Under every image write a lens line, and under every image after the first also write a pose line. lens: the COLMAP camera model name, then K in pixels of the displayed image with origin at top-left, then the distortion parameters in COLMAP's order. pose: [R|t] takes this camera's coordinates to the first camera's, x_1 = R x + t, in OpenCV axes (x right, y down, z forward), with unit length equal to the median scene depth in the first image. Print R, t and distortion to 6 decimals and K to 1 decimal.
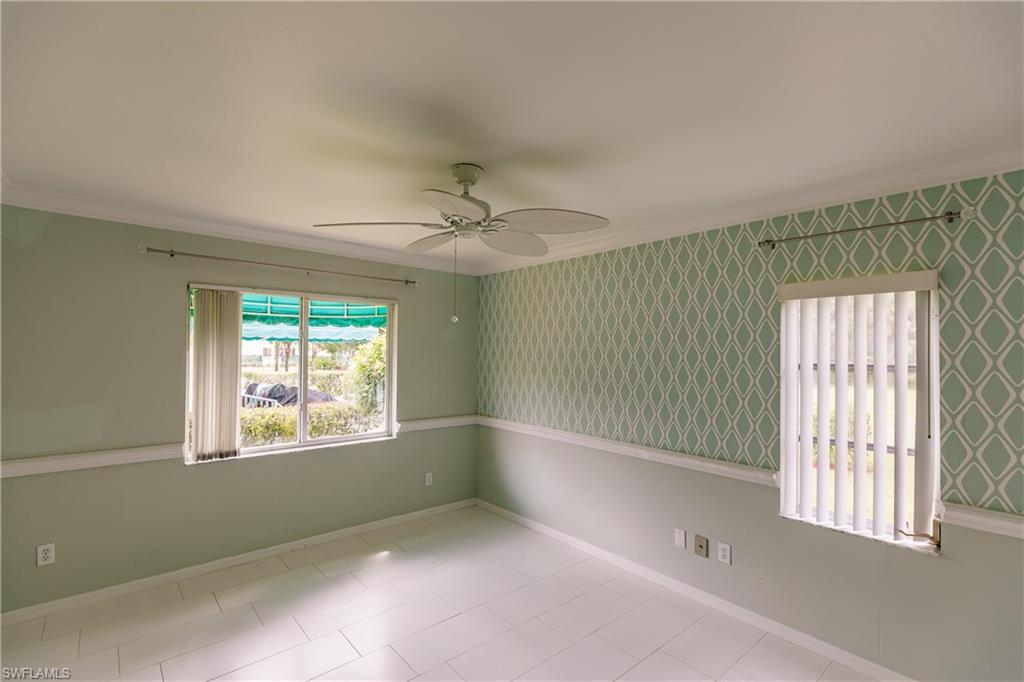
lens RADIAL K [[459.2, 0, 512.8], [0, 459.2, 347.3], [0, 0, 1]] dist [0.030780, -0.000182]
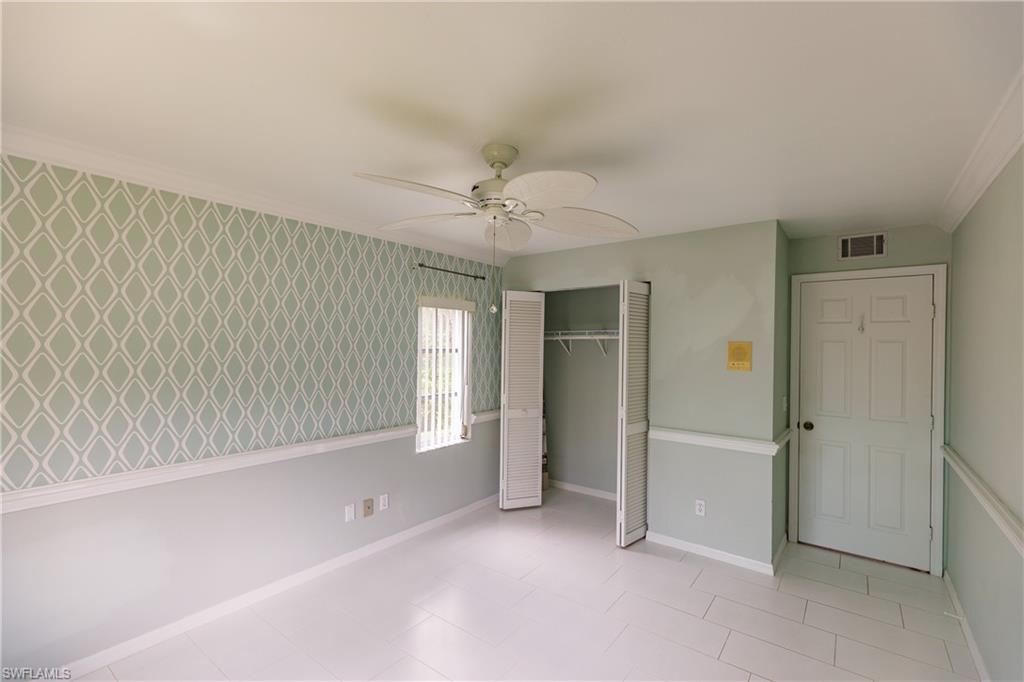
lens RADIAL K [[455.1, 0, 511.7], [0, 455.1, 345.4], [0, 0, 1]] dist [0.005207, 0.000330]
pose [[-0.186796, -0.014726, 0.982288, -0.780238], [-0.023812, 0.999662, 0.010458, 0.000058], [-0.982110, -0.021437, -0.187083, 0.867723]]
